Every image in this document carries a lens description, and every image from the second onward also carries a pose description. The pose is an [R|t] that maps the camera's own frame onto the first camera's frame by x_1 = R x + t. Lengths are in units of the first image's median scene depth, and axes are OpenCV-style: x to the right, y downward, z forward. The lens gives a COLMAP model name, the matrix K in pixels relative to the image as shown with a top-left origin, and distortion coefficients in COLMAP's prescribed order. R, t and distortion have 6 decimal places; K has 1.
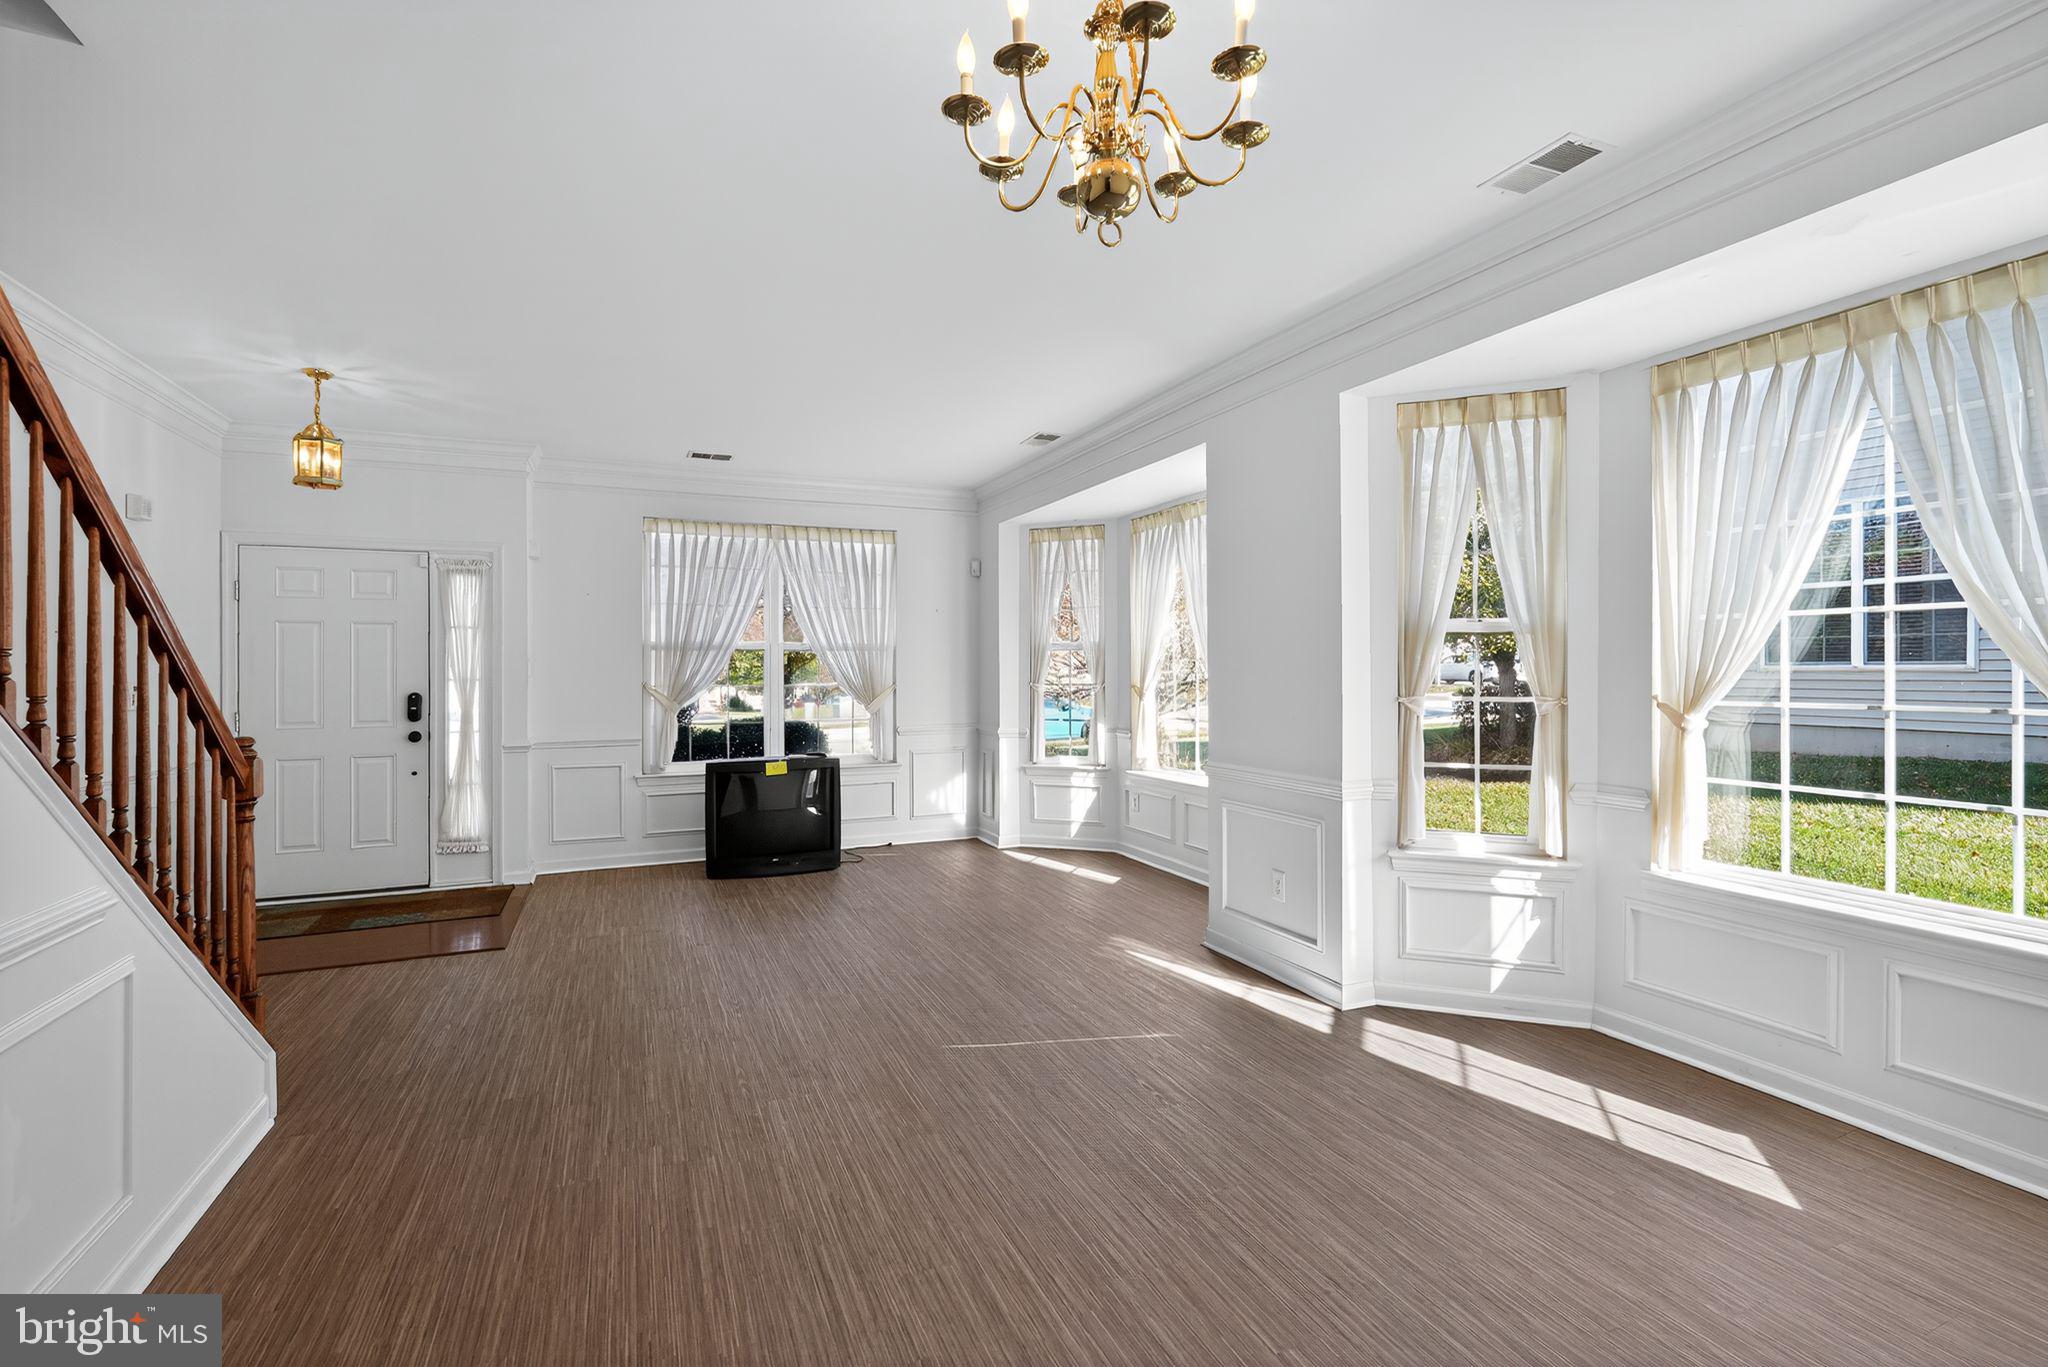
lens RADIAL K [[911.3, 0, 1033.9], [0, 911.3, 687.0], [0, 0, 1]] dist [-0.004838, 0.000277]
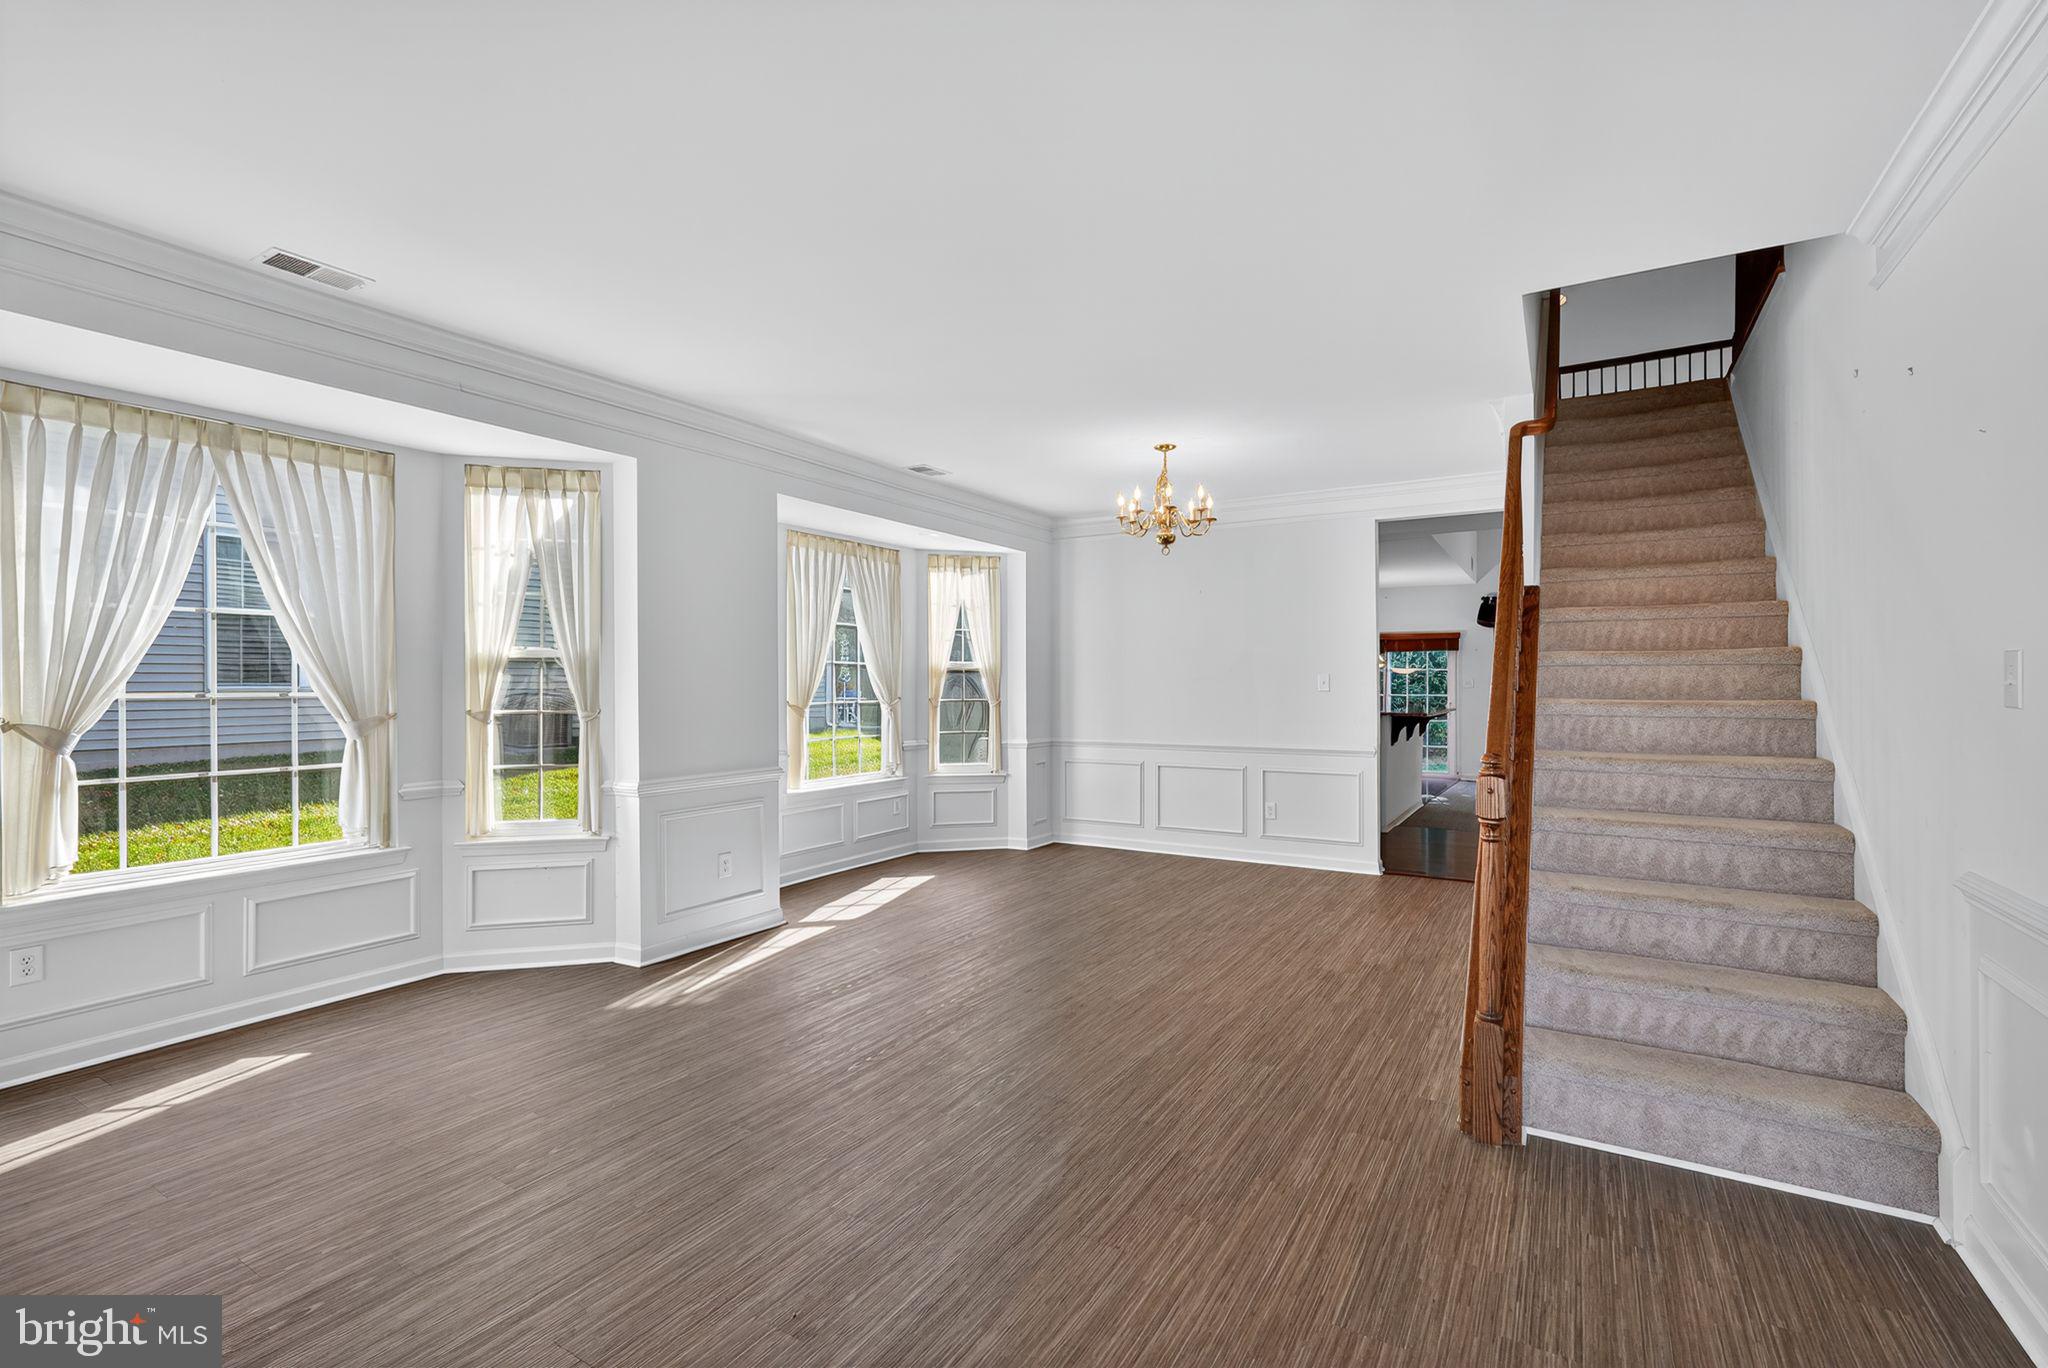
lens RADIAL K [[911.3, 0, 1033.9], [0, 911.3, 687.5], [0, 0, 1]] dist [-0.004838, 0.000277]
pose [[-0.560382, 0.001849, 0.828232, -1.227047], [0.028224, 0.999459, 0.016866, -0.034881], [-0.827753, 0.032827, -0.560131, 1.688871]]
